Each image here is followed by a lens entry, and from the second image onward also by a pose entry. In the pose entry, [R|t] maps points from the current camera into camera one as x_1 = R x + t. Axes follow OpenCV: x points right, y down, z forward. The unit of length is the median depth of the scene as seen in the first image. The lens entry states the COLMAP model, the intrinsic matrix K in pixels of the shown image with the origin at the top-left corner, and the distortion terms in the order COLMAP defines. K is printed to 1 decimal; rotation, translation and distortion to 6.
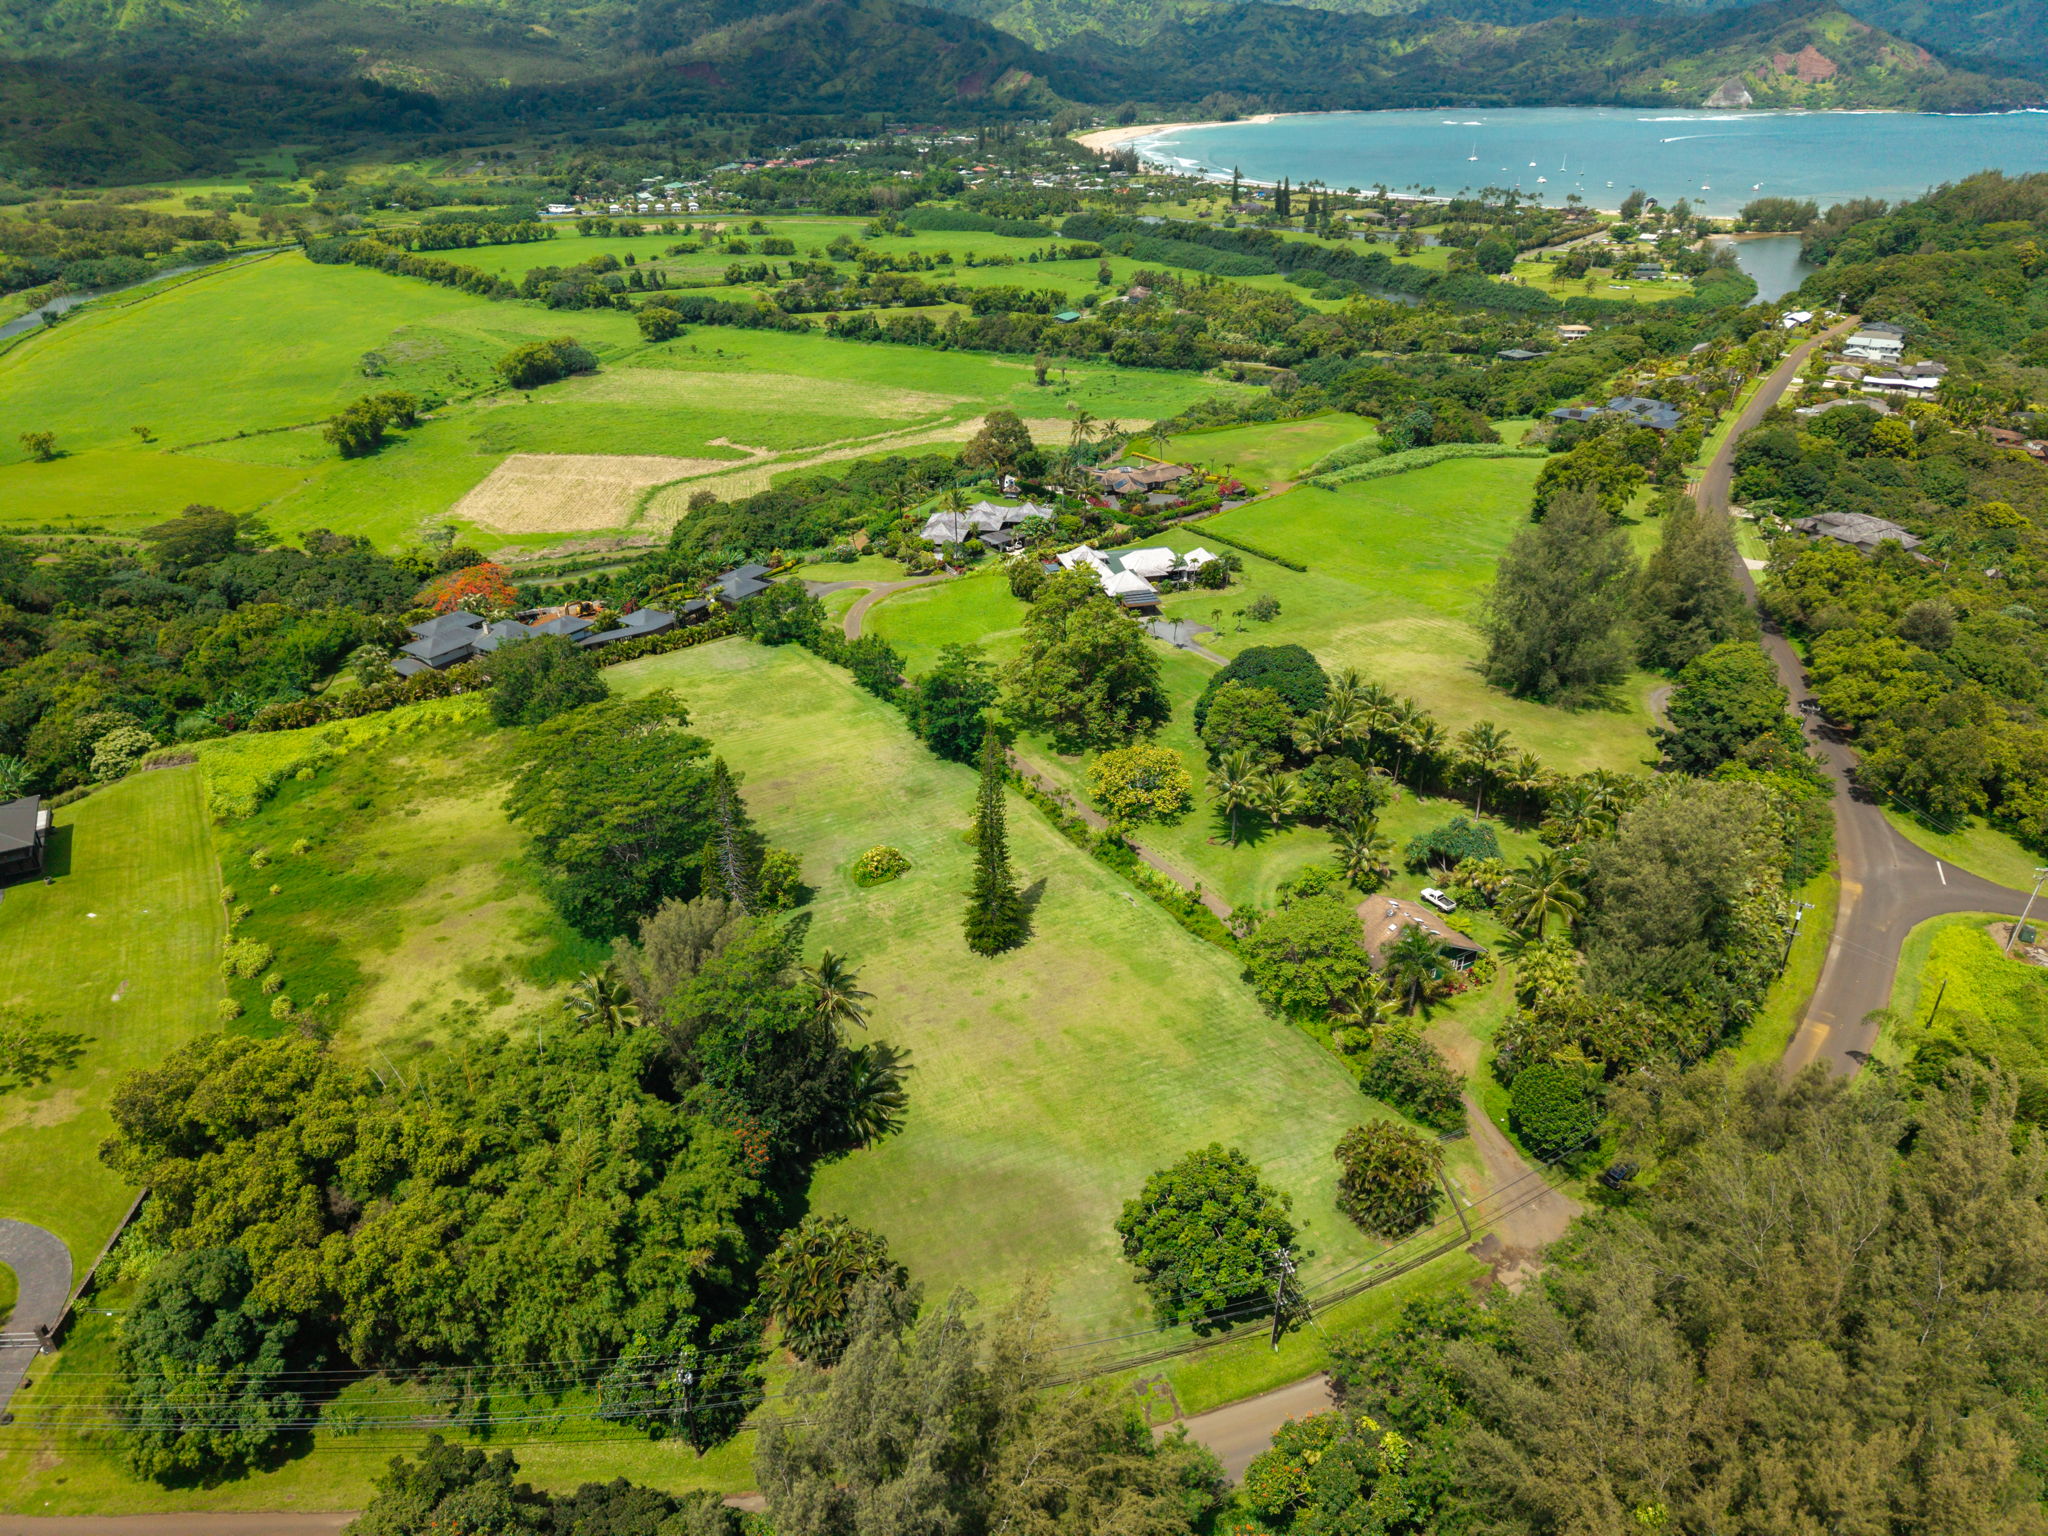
lens RADIAL K [[1369.4, 0, 1019.9], [0, 1369.4, 759.5], [0, 0, 1]] dist [0.053348, -0.048268]
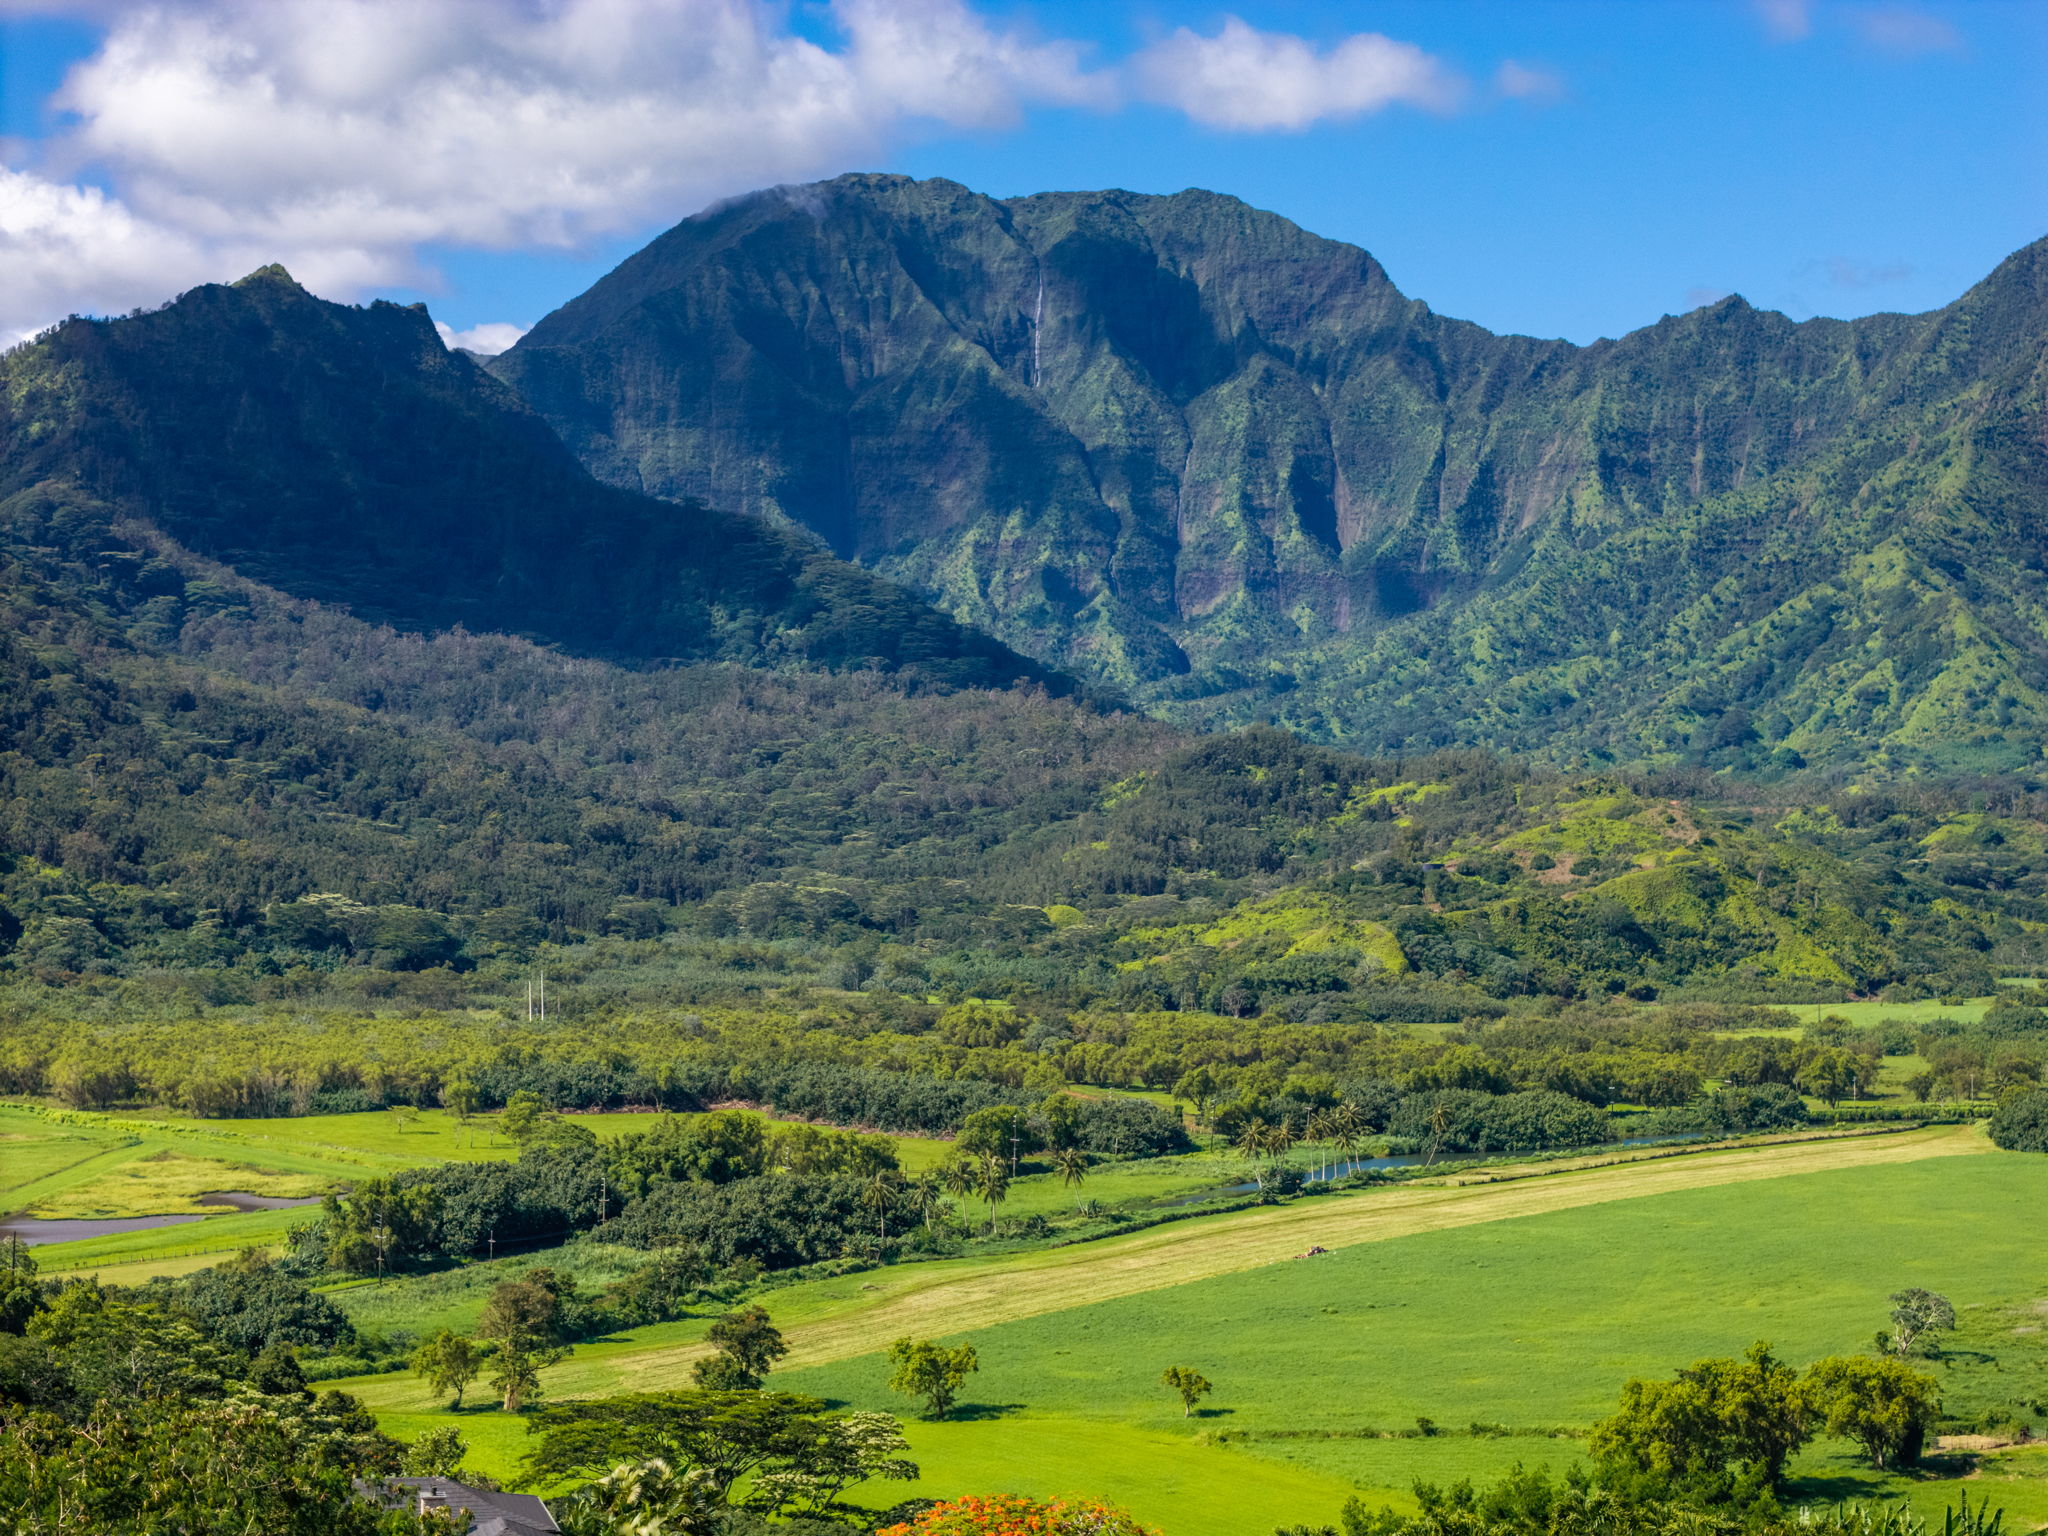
lens RADIAL K [[4069.3, 0, 1024.0], [0, 4069.3, 768.0], [0, 0, 1]] dist [-0.185345, 0.335975]
pose [[0.724539, -0.003297, -0.689225, 0.018614], [-0.328531, 0.877425, -0.349560, -0.005613], [0.605896, 0.479702, 0.634646, 0.196975]]
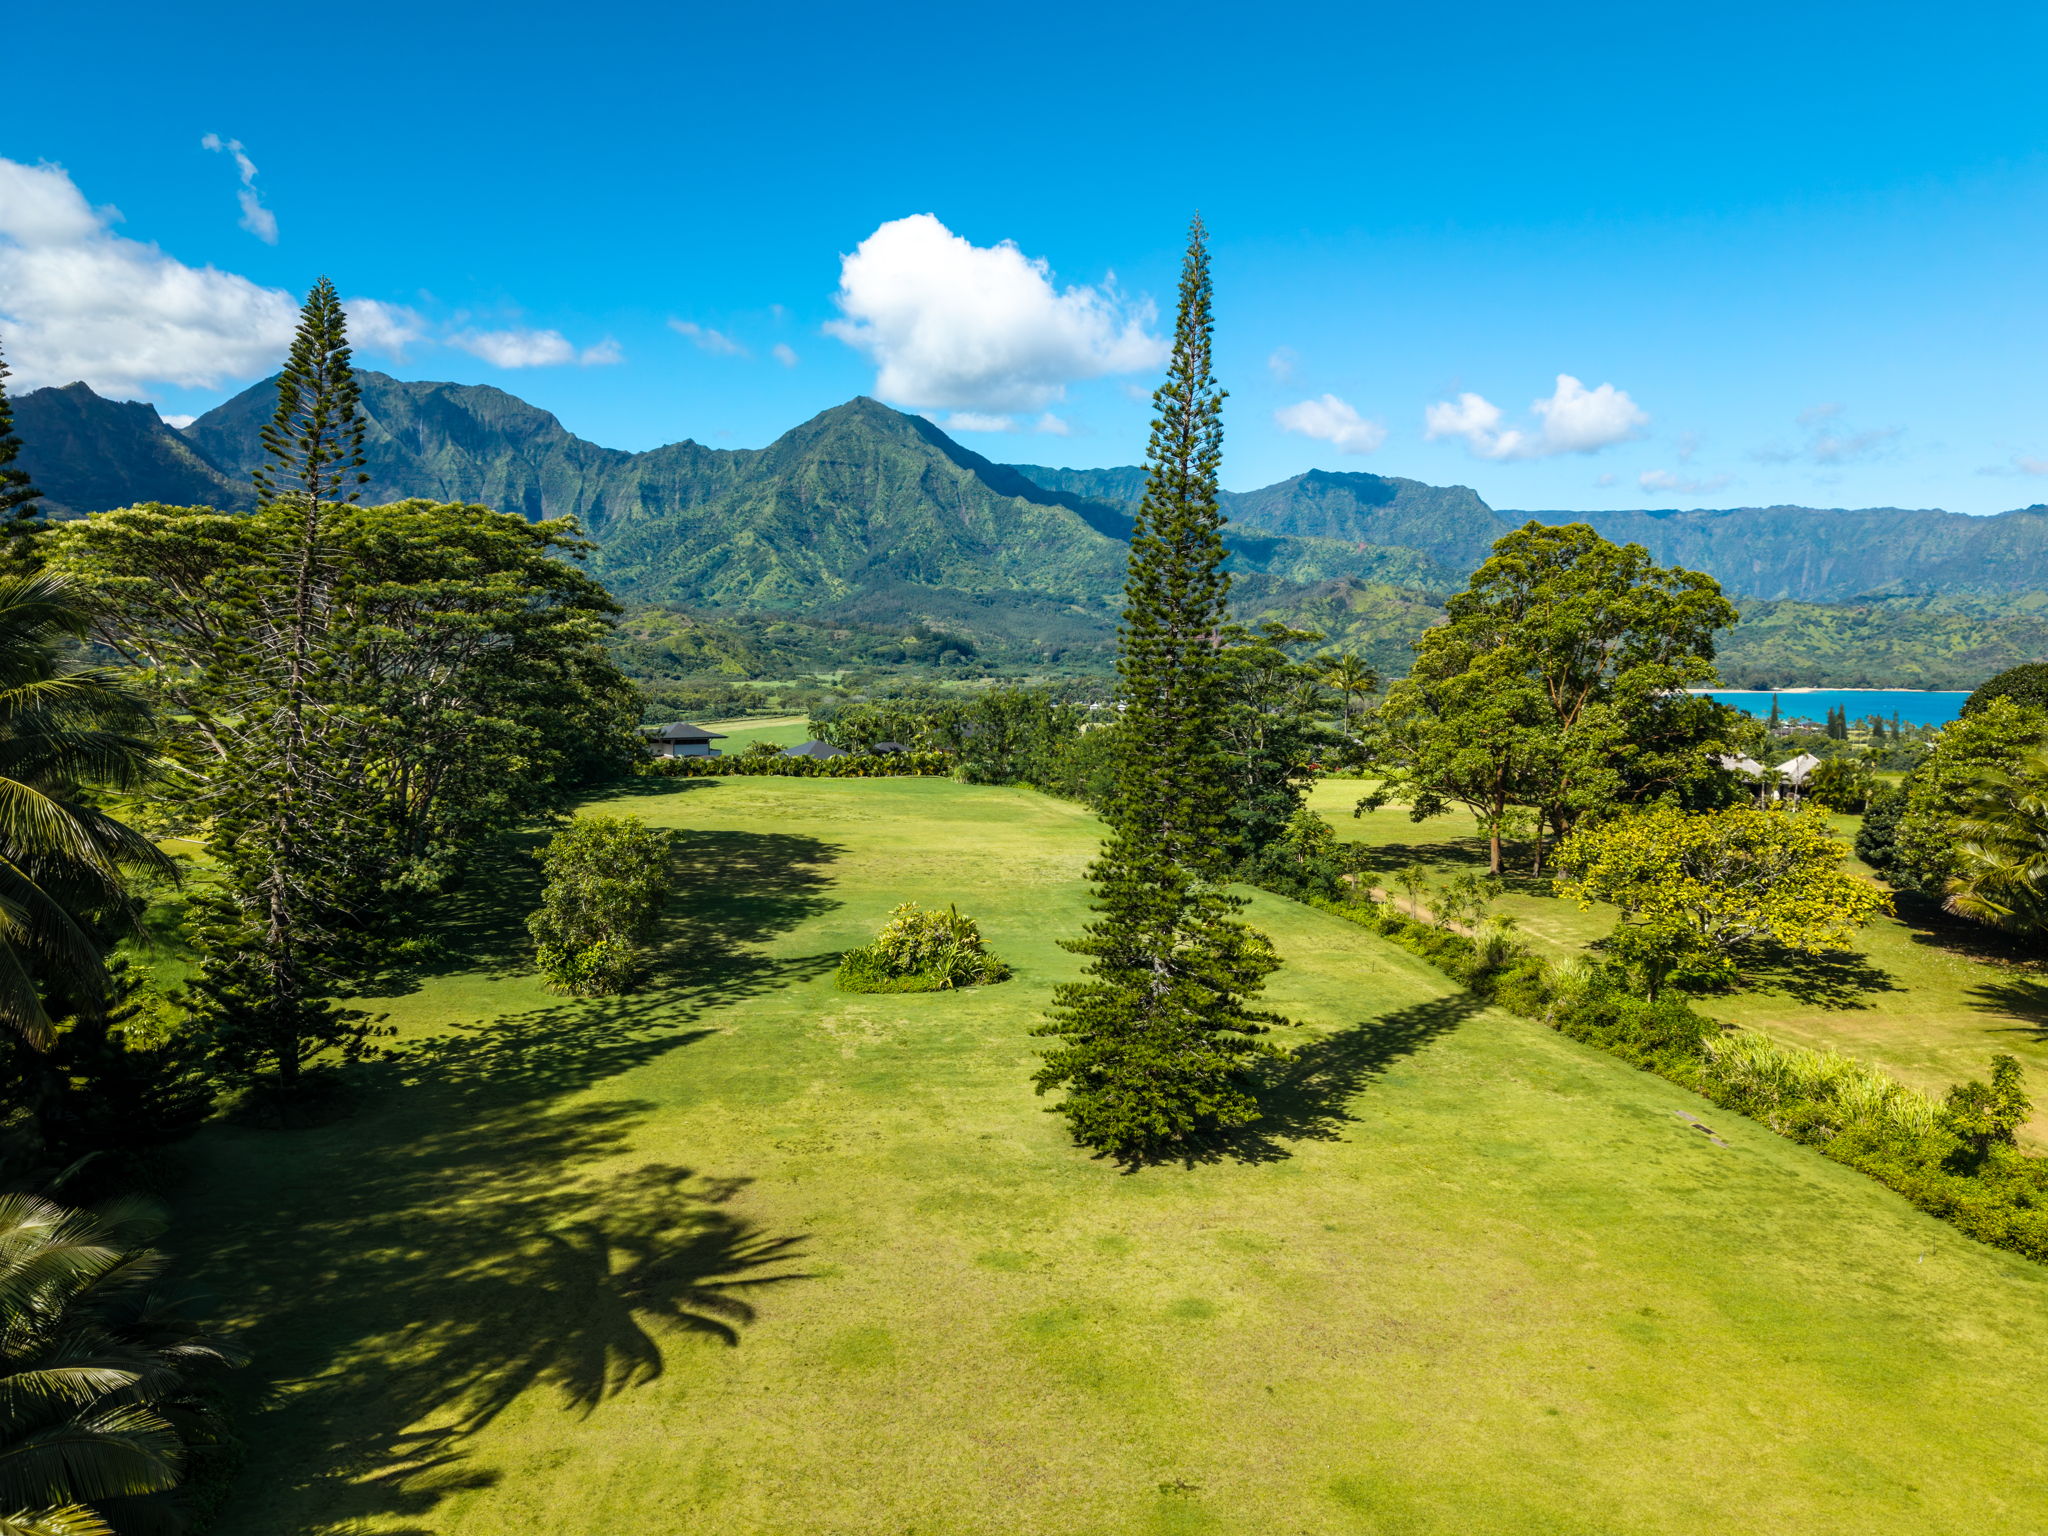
lens RADIAL K [[1379.0, 0, 1021.3], [0, 1379.0, 772.4], [0, 0, 1]] dist [0.091448, -0.123620]
pose [[0.940096, 0.054972, -0.336447, 0.009828], [-0.180093, 0.918045, -0.353214, 0.036474], [0.289457, 0.392647, 0.872951, 0.154432]]
